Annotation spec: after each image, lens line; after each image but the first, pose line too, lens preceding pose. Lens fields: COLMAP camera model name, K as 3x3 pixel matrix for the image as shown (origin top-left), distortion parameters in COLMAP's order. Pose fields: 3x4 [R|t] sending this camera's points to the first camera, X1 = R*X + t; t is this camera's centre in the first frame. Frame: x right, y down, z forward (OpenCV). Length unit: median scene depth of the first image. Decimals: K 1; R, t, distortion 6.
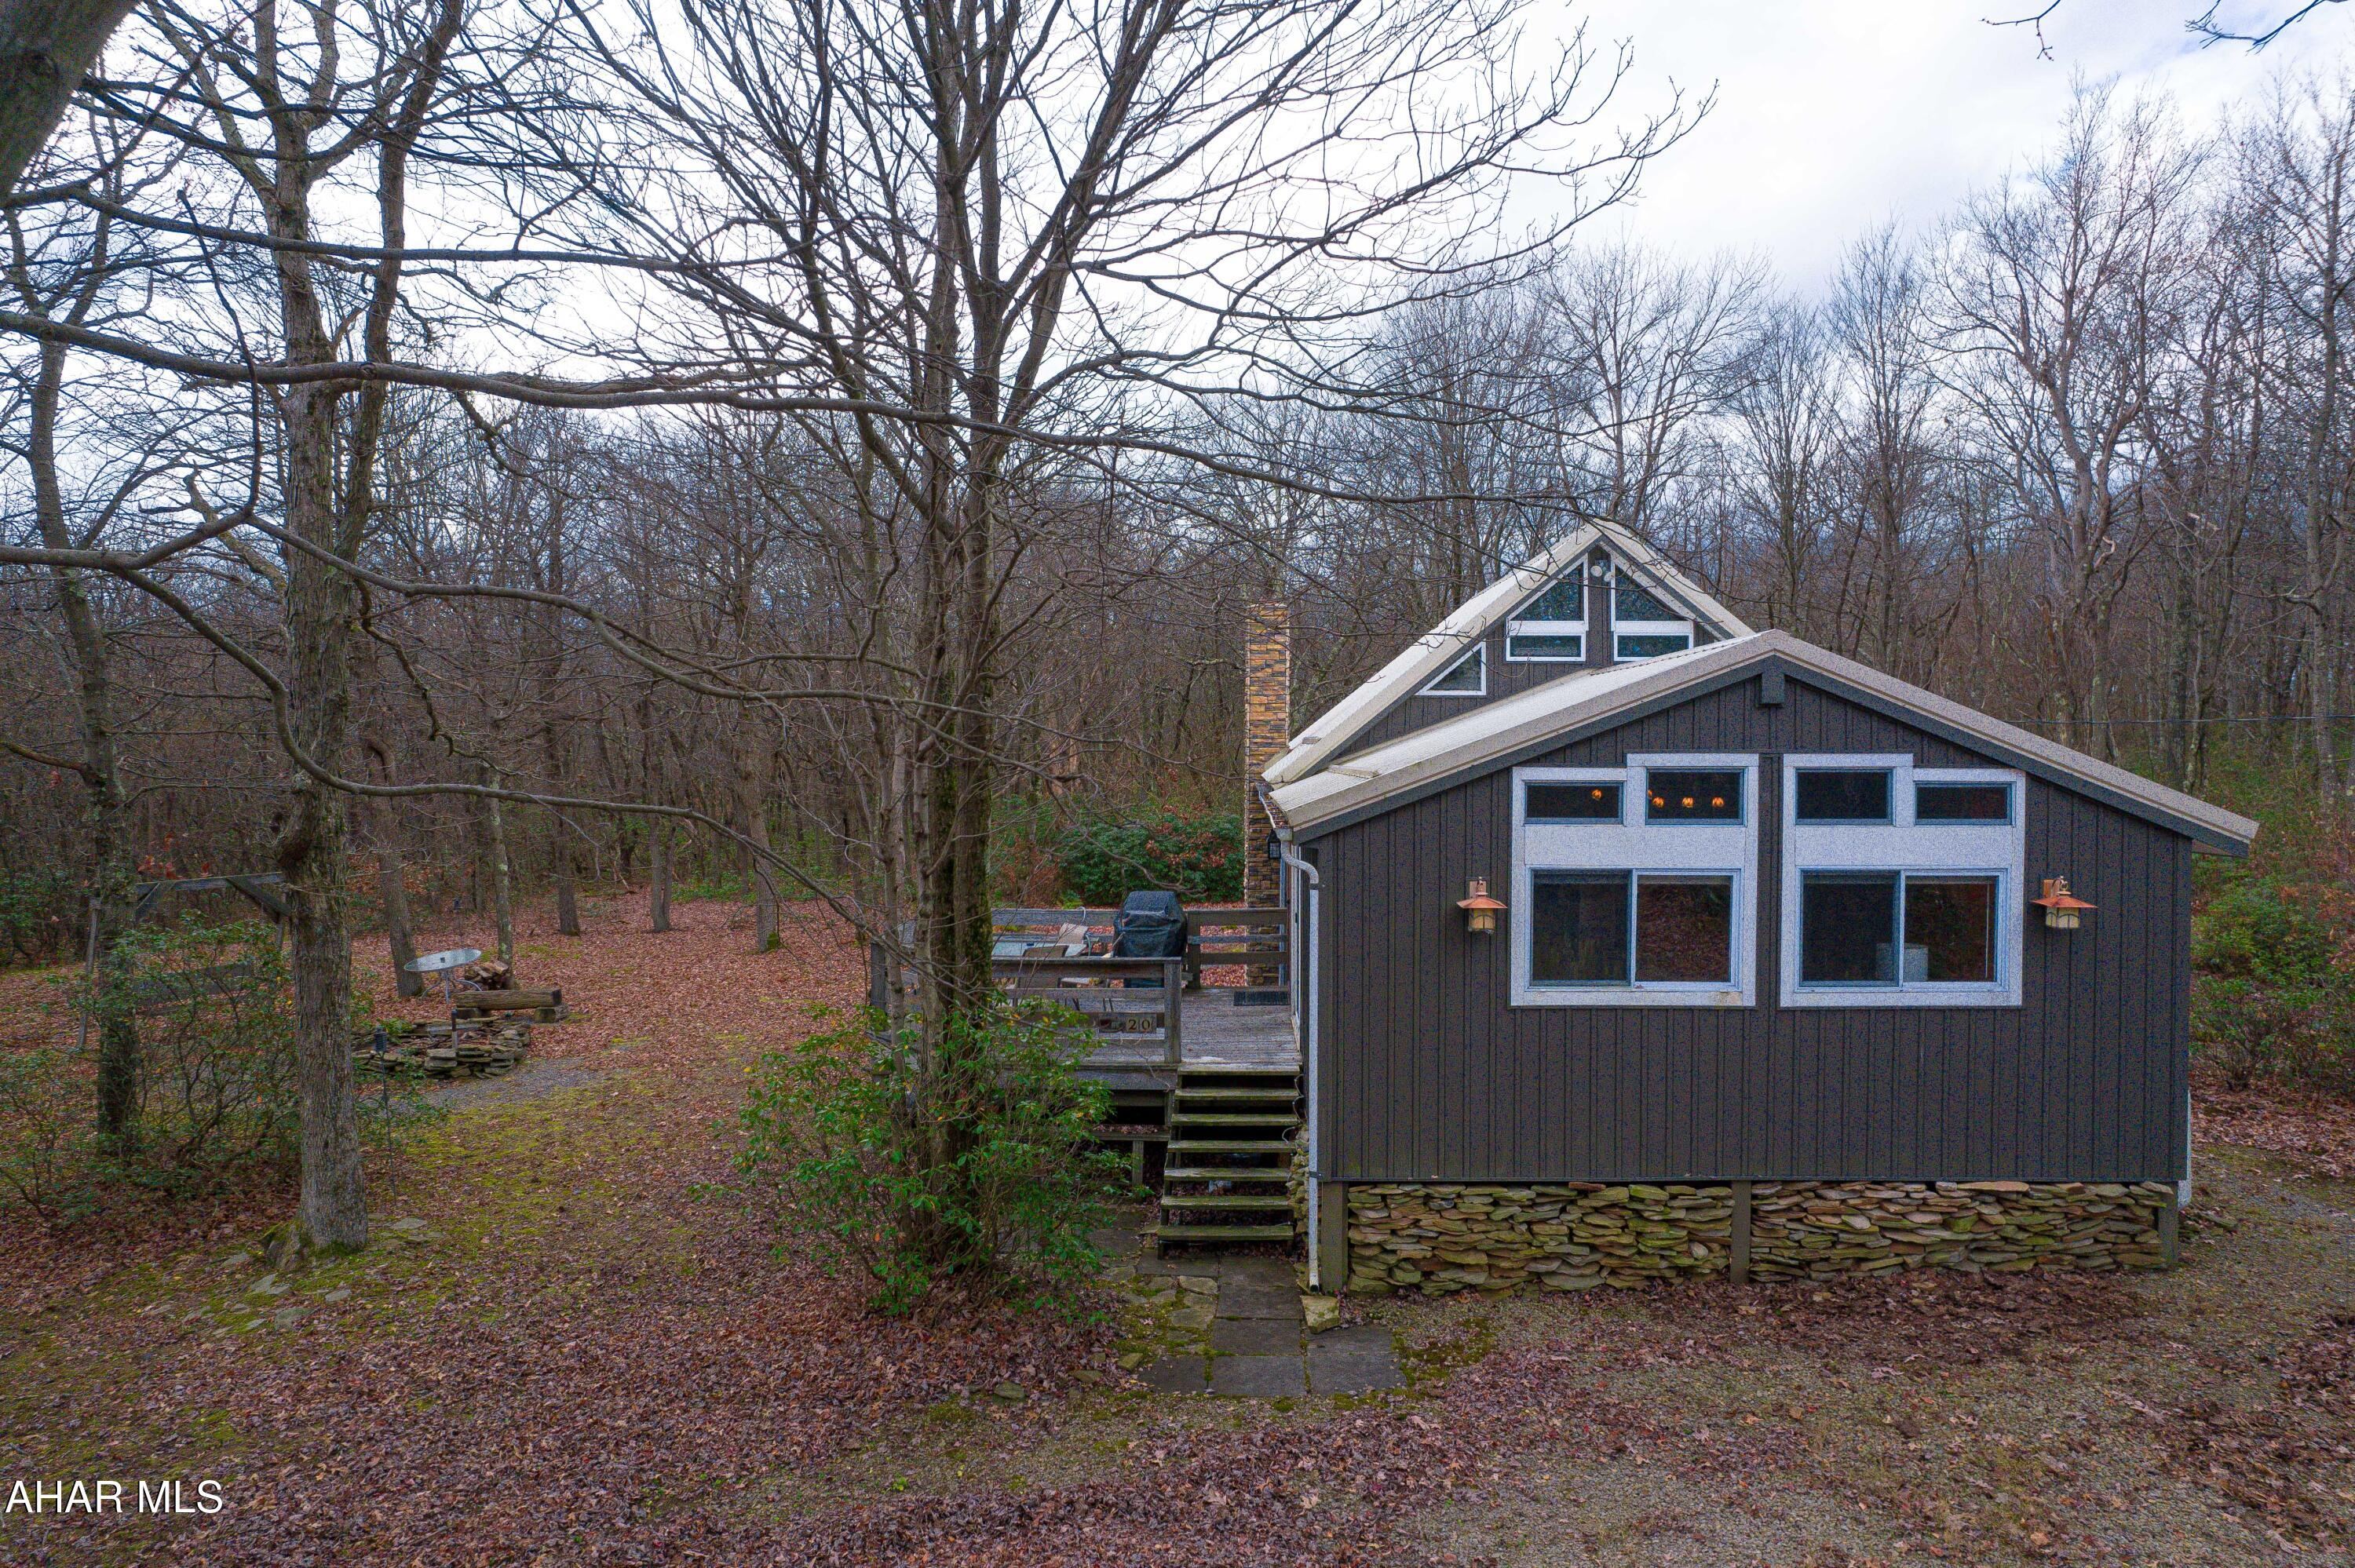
lens RADIAL K [[1479.1, 0, 1174.7], [0, 1479.1, 792.9], [0, 0, 1]] dist [-0.043535, 0.026363]
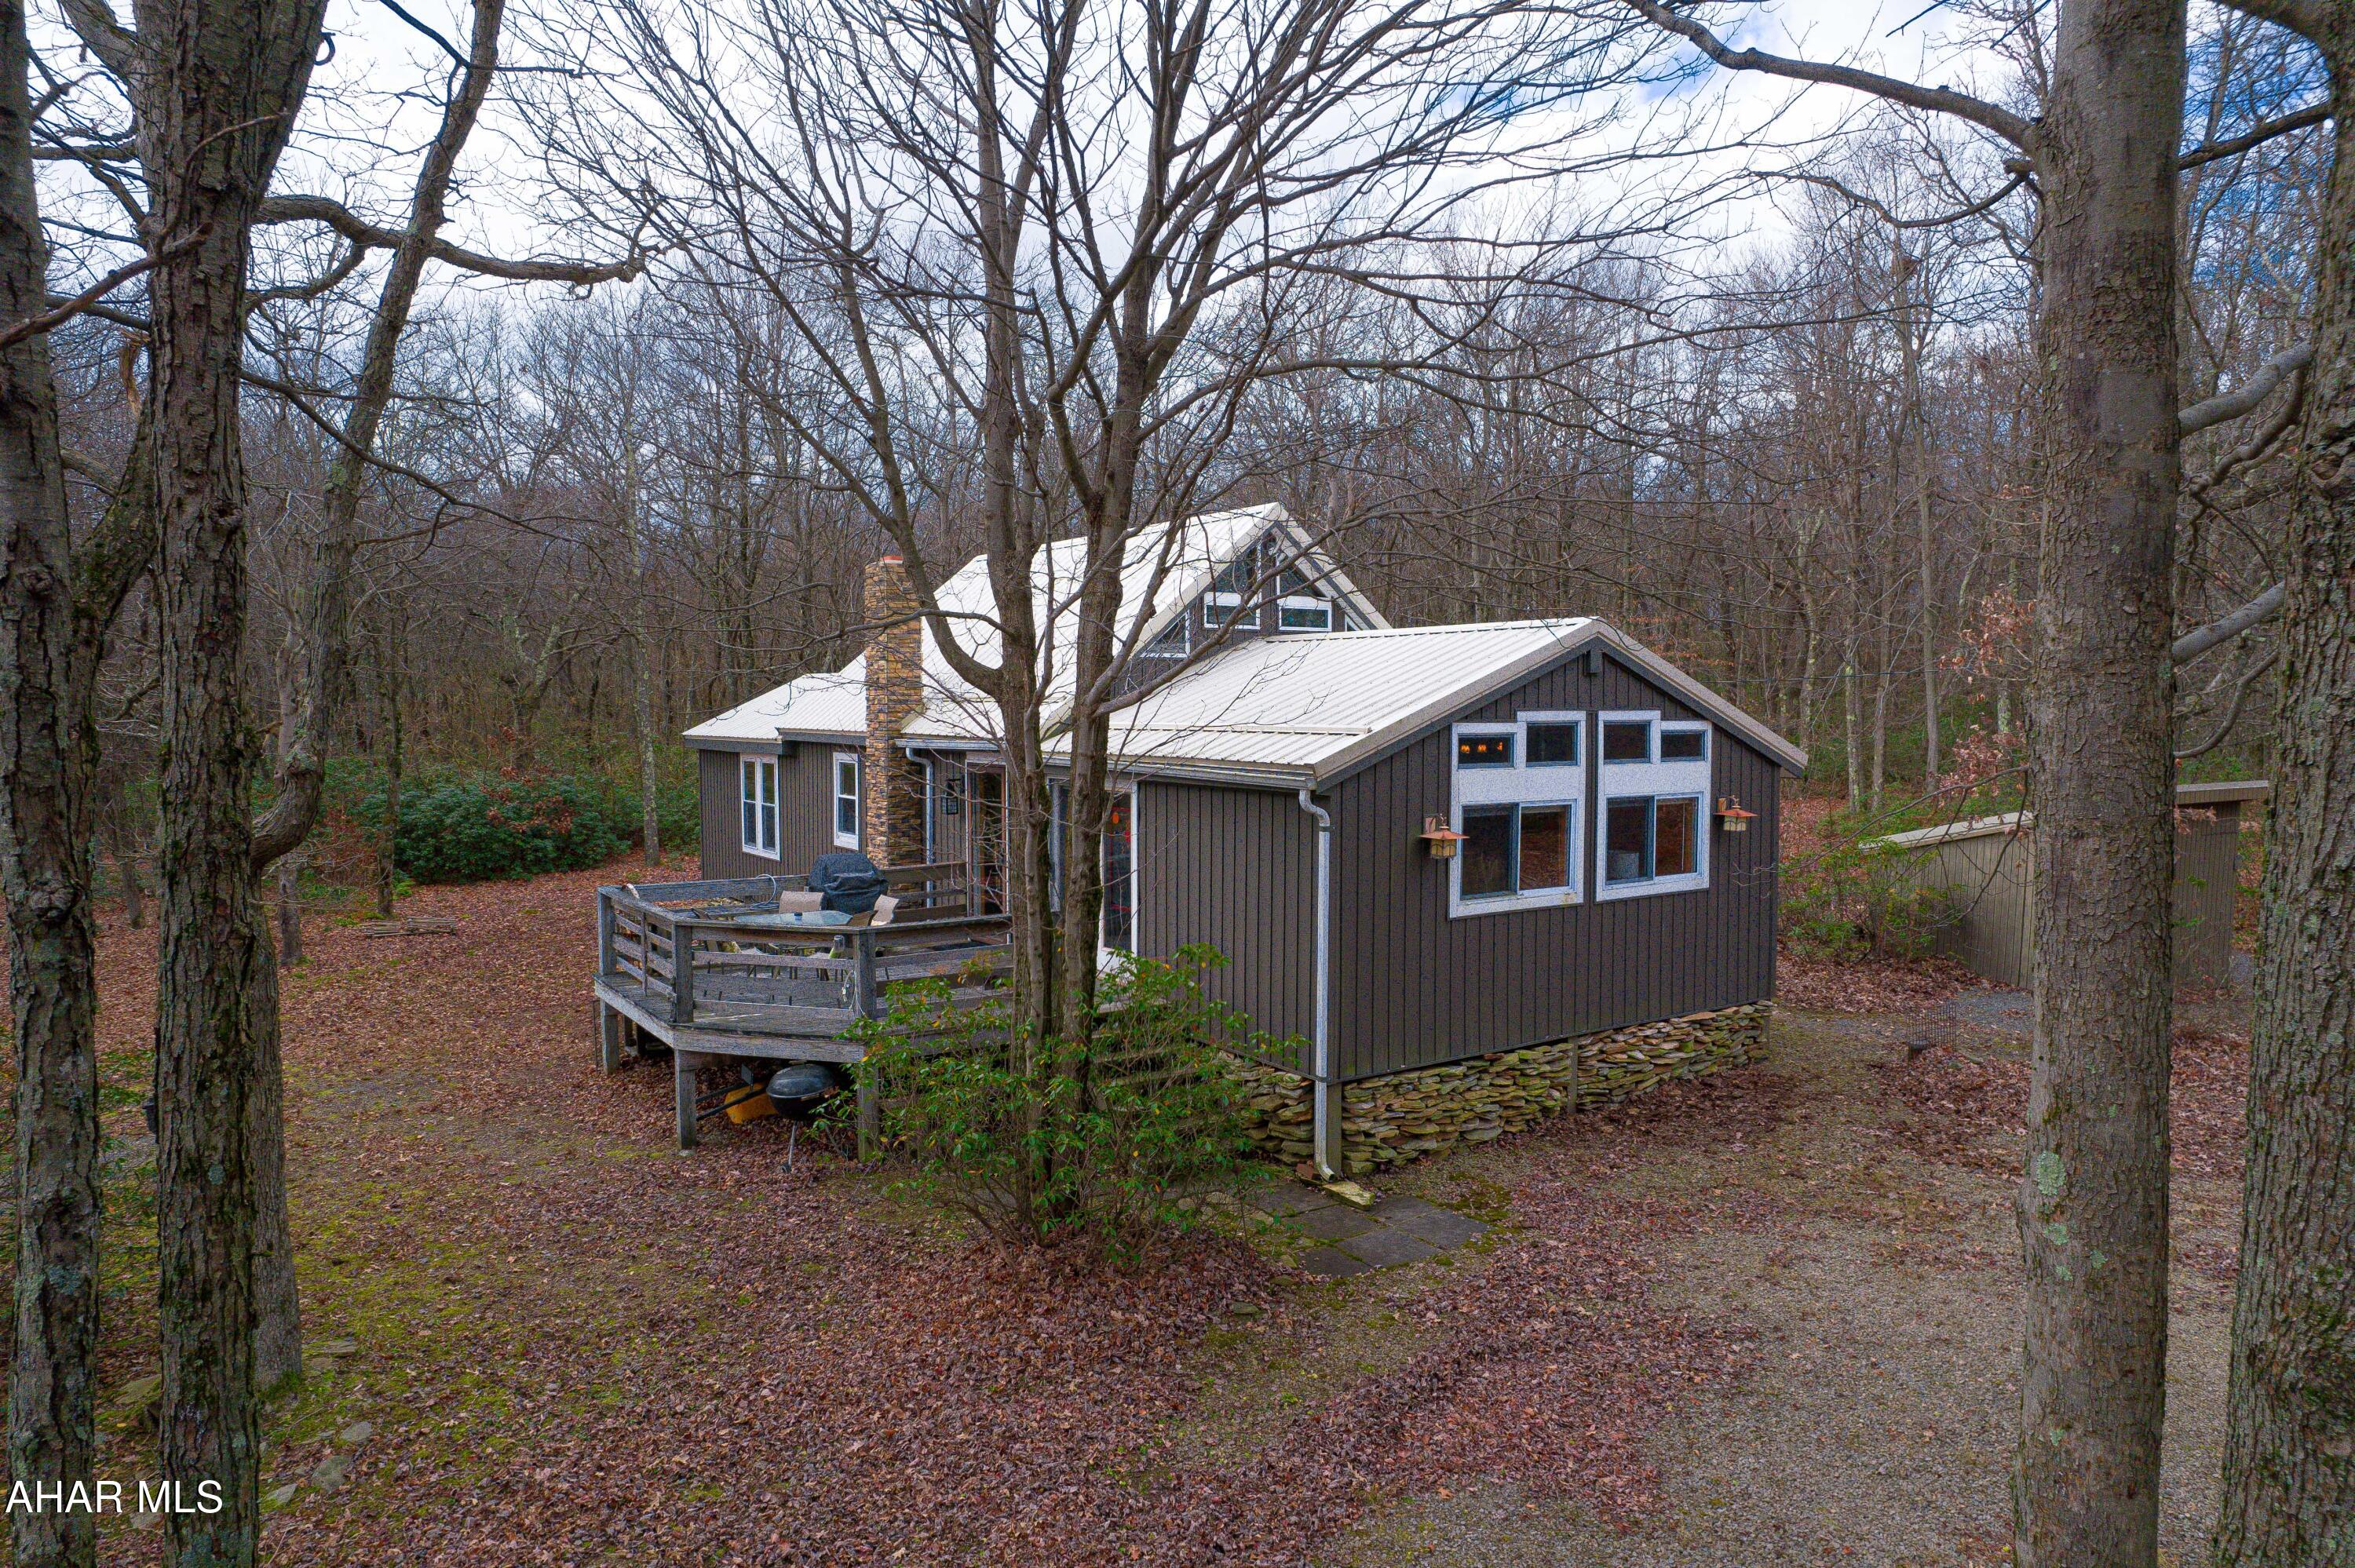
lens RADIAL K [[1479.1, 0, 1180.4], [0, 1479.1, 780.8], [0, 0, 1]] dist [-0.043535, 0.026363]
pose [[0.812911, -0.031887, 0.581514, -0.664529], [0.017588, 0.999389, 0.030213, -0.010401], [-0.582122, -0.014333, 0.812975, 0.136452]]
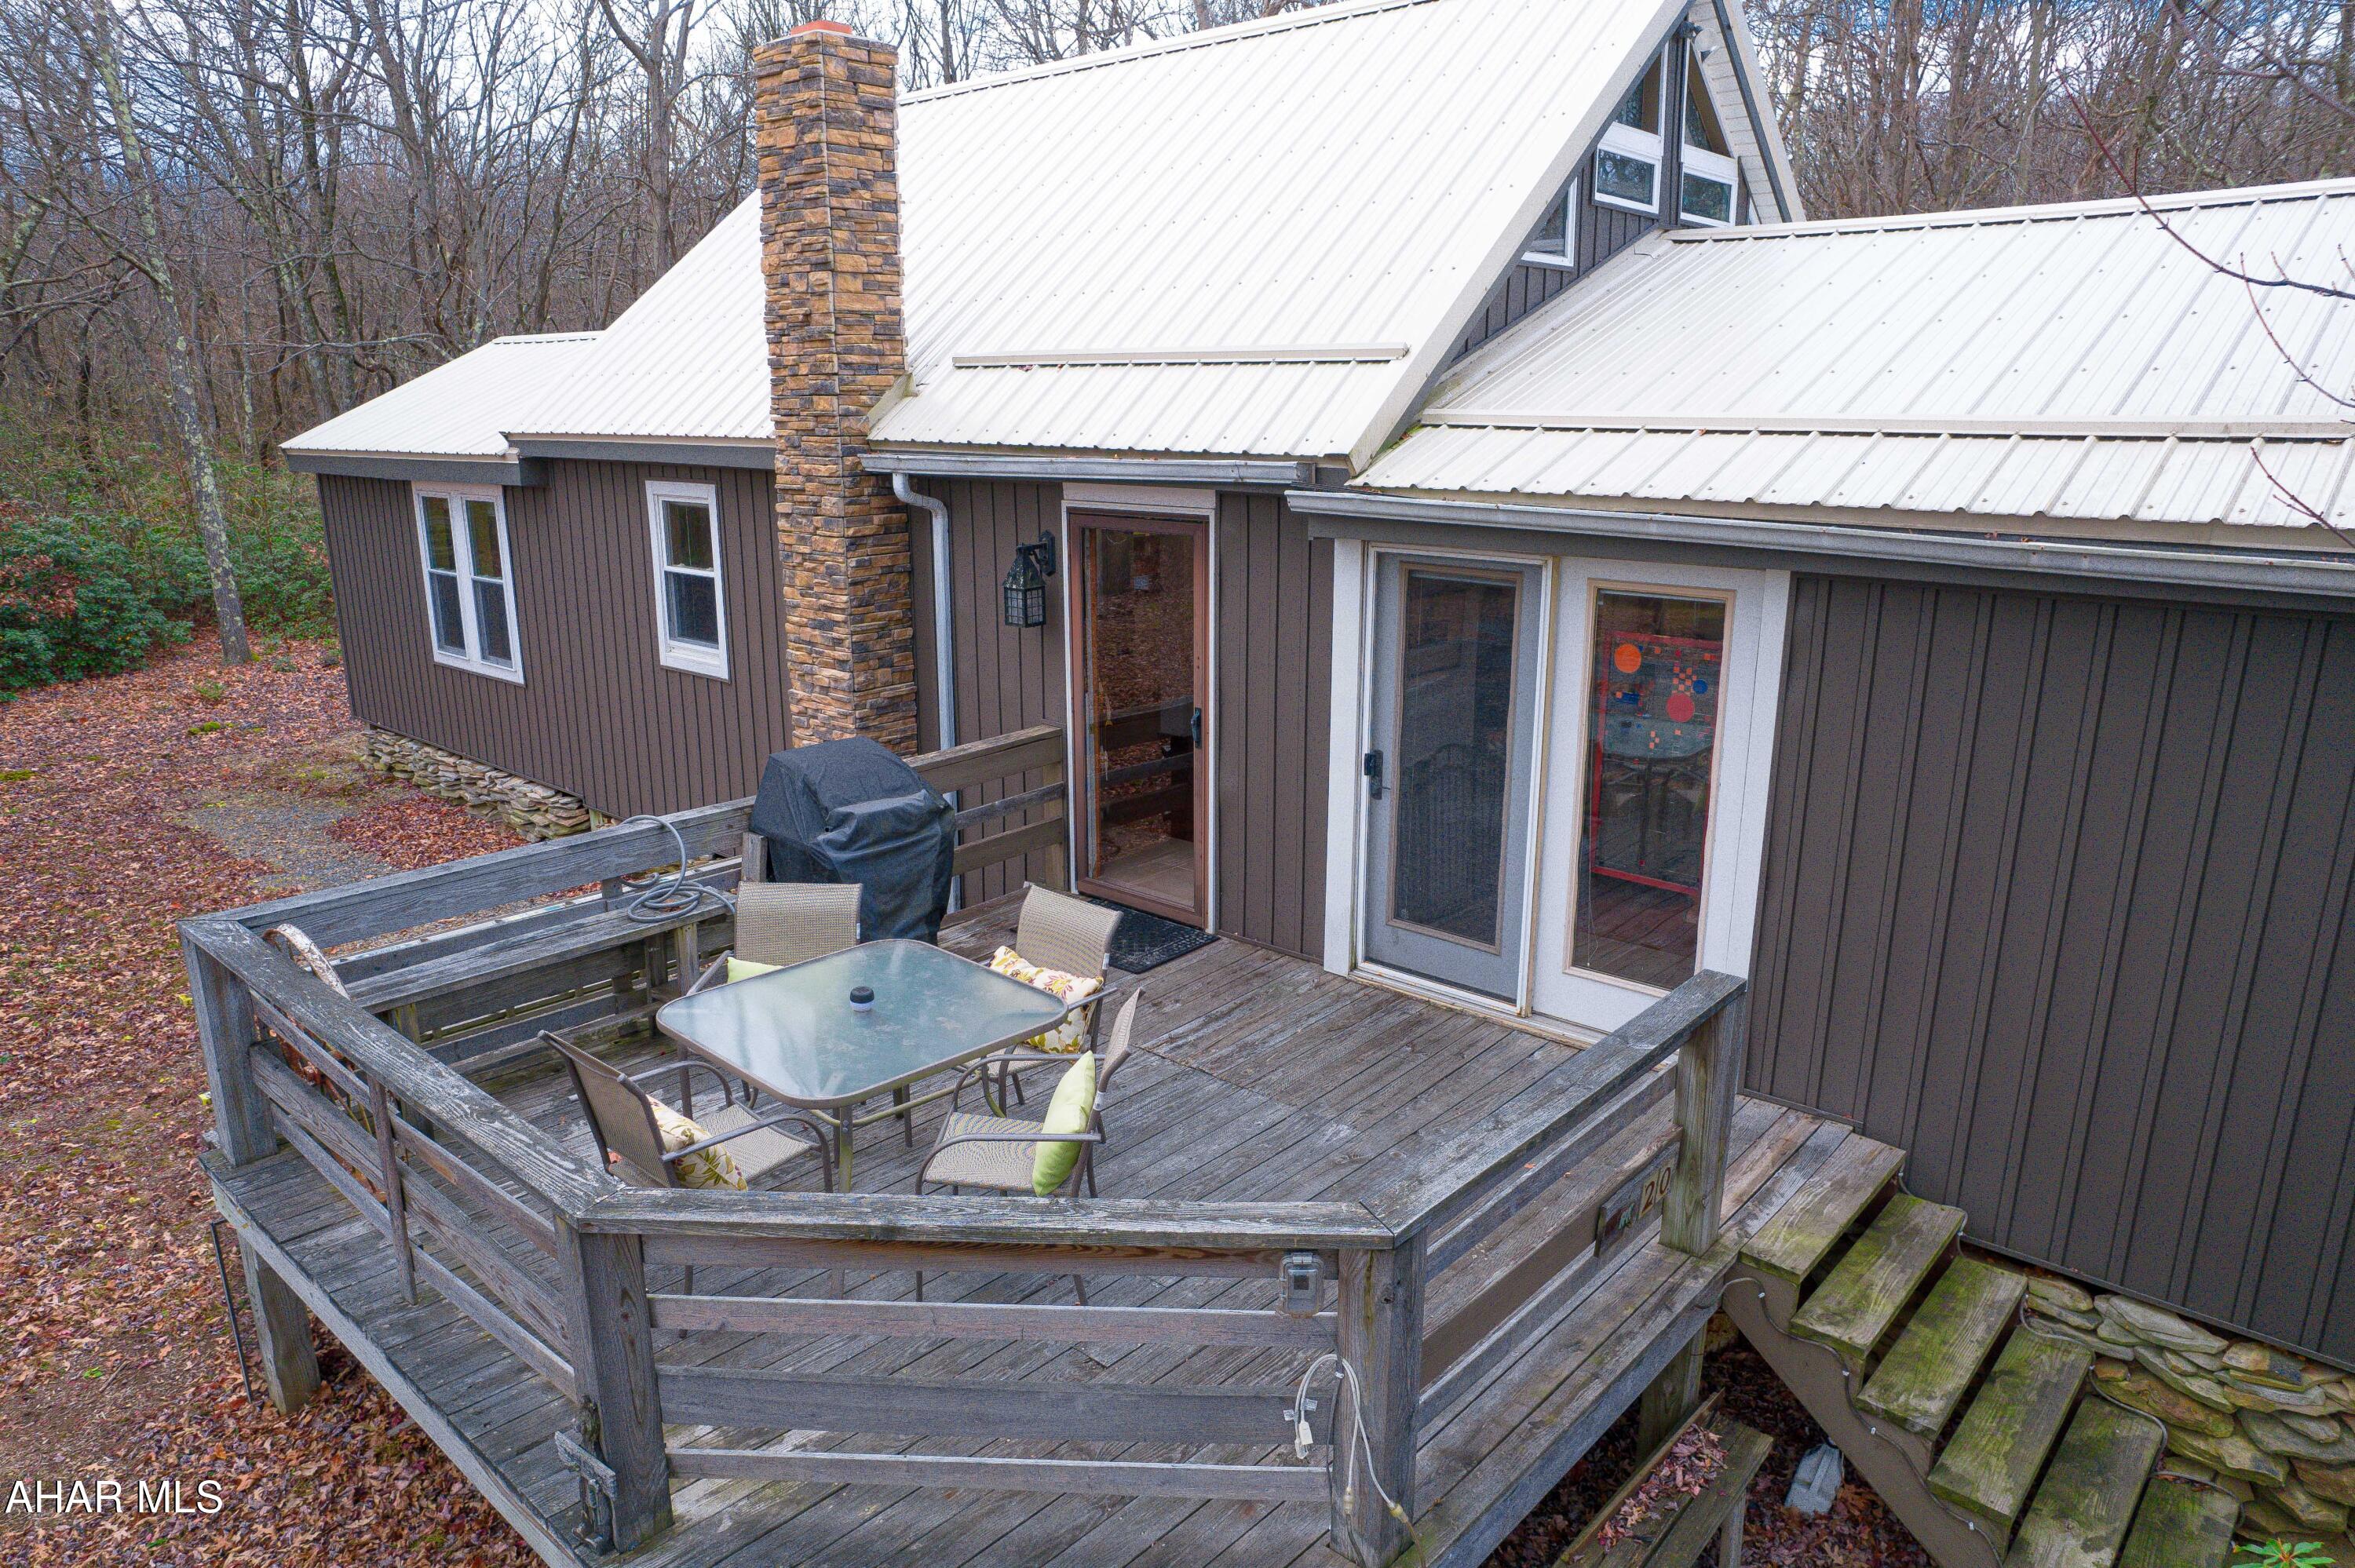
lens RADIAL K [[1479.1, 0, 1188.2], [0, 1479.1, 783.0], [0, 0, 1]] dist [-0.043535, 0.026363]
pose [[0.642660, -0.196481, 0.740529, -0.417235], [0.024243, 0.971288, 0.236668, -0.024504], [-0.765768, -0.134145, 0.628971, 1.125126]]
